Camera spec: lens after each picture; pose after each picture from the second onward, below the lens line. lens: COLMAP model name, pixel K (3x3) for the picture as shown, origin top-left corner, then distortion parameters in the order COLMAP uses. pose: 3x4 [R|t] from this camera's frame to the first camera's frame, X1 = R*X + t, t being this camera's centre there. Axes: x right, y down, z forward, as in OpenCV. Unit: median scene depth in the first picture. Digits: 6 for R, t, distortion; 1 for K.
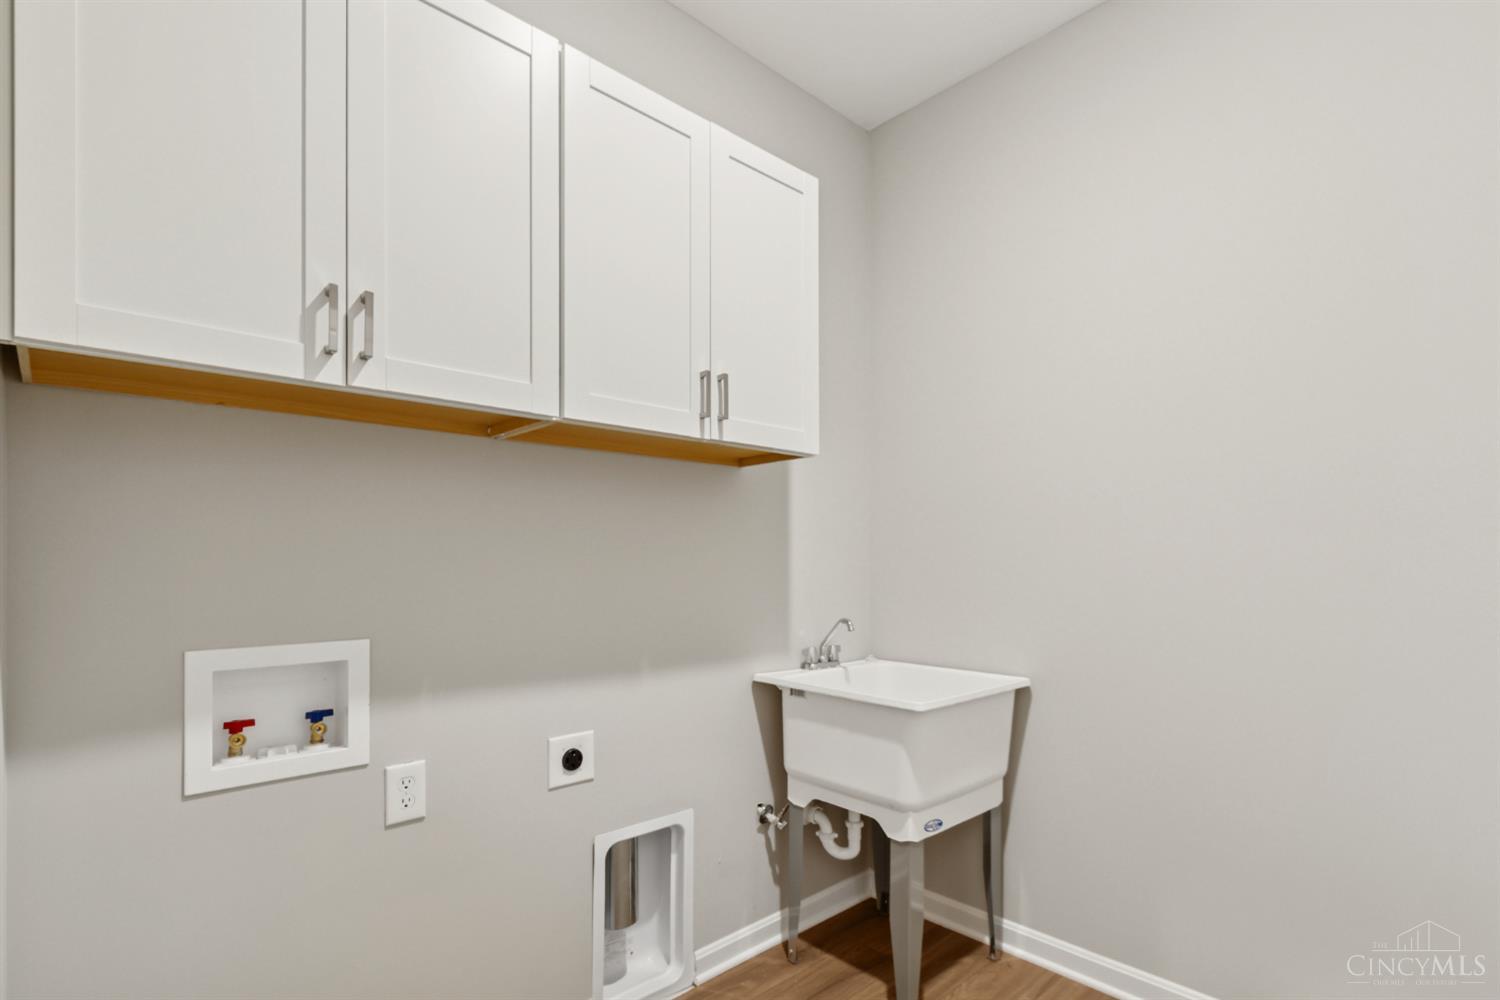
lens RADIAL K [[714.2, 0, 763.1], [0, 714.2, 555.4], [0, 0, 1]] dist [0.010074, -0.002114]
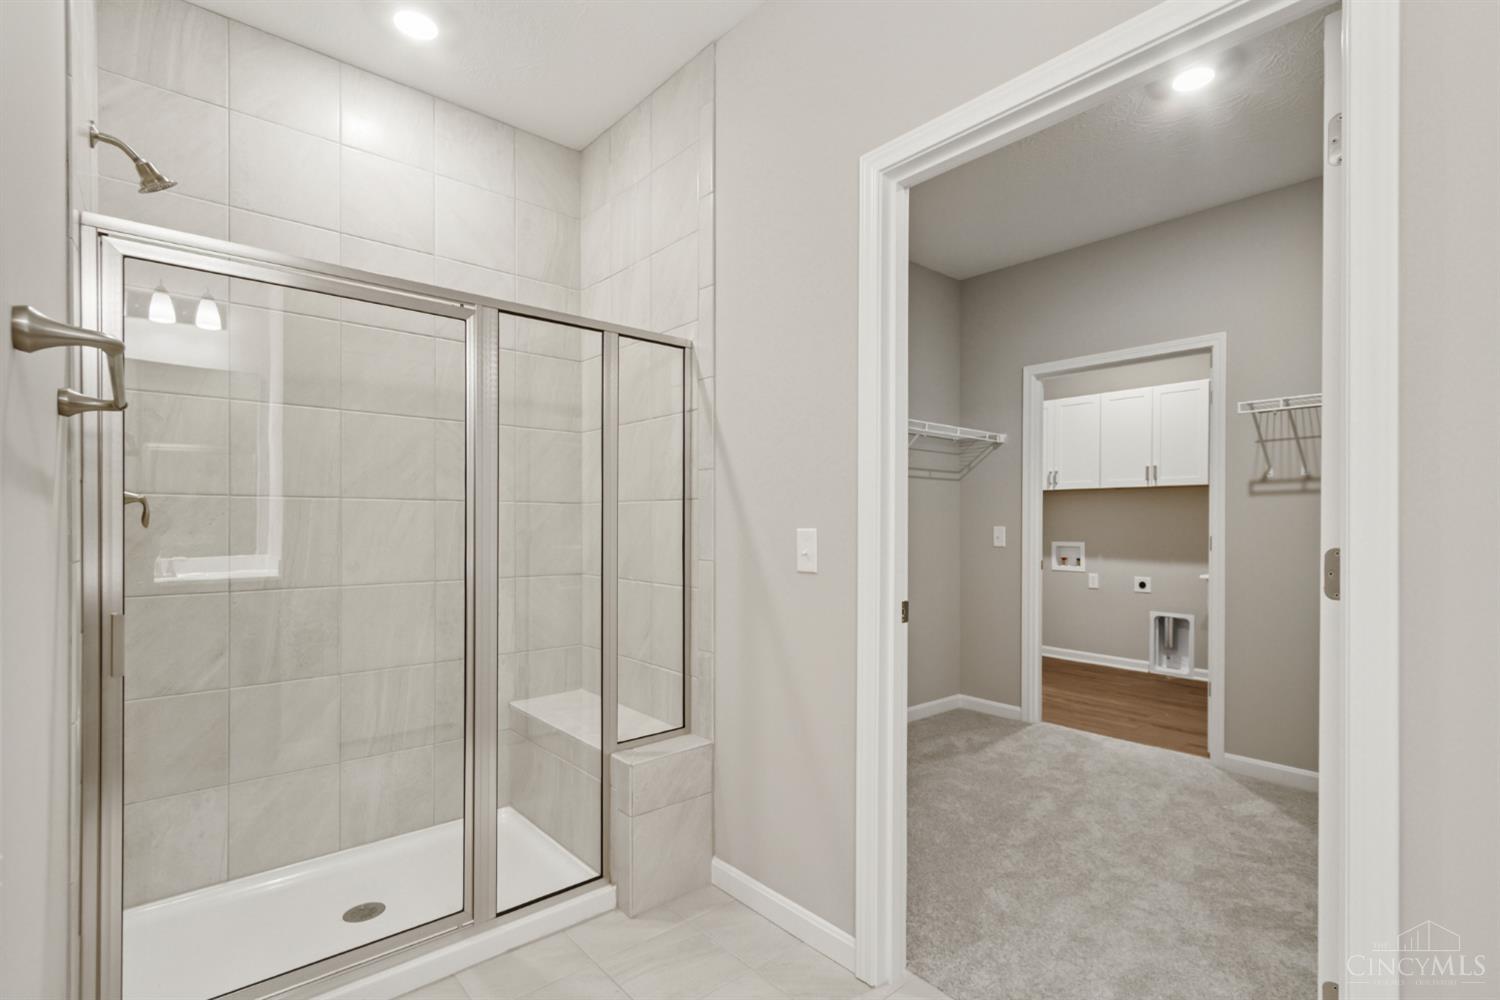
lens RADIAL K [[714.2, 0, 753.5], [0, 714.2, 522.4], [0, 0, 1]] dist [0.010074, -0.002114]
pose [[-0.018198, 0.005482, -0.999819, 3.535283], [0.008724, 0.999948, 0.005324, -0.036026], [0.999796, -0.008626, -0.018245, -0.823085]]
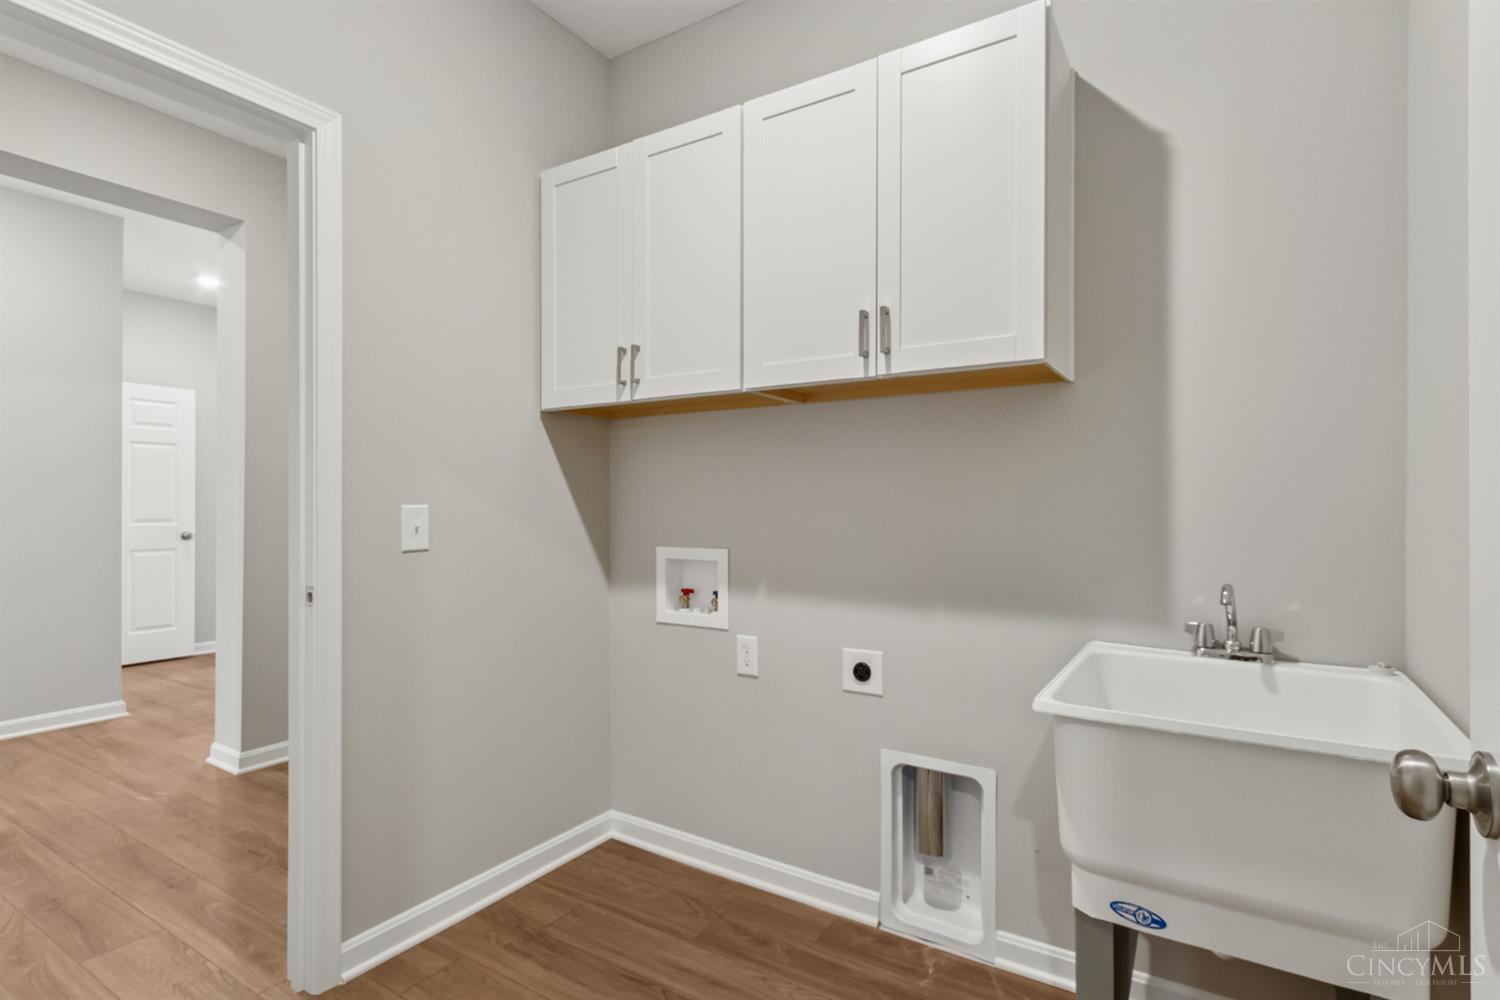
lens RADIAL K [[714.2, 0, 760.9], [0, 714.2, 497.5], [0, 0, 1]] dist [0.010074, -0.002114]
pose [[0.274745, -0.005898, -0.961499, 0.928721], [0.011595, 0.999929, -0.002821, 0.009354], [0.961447, -0.010373, 0.274794, 0.626918]]
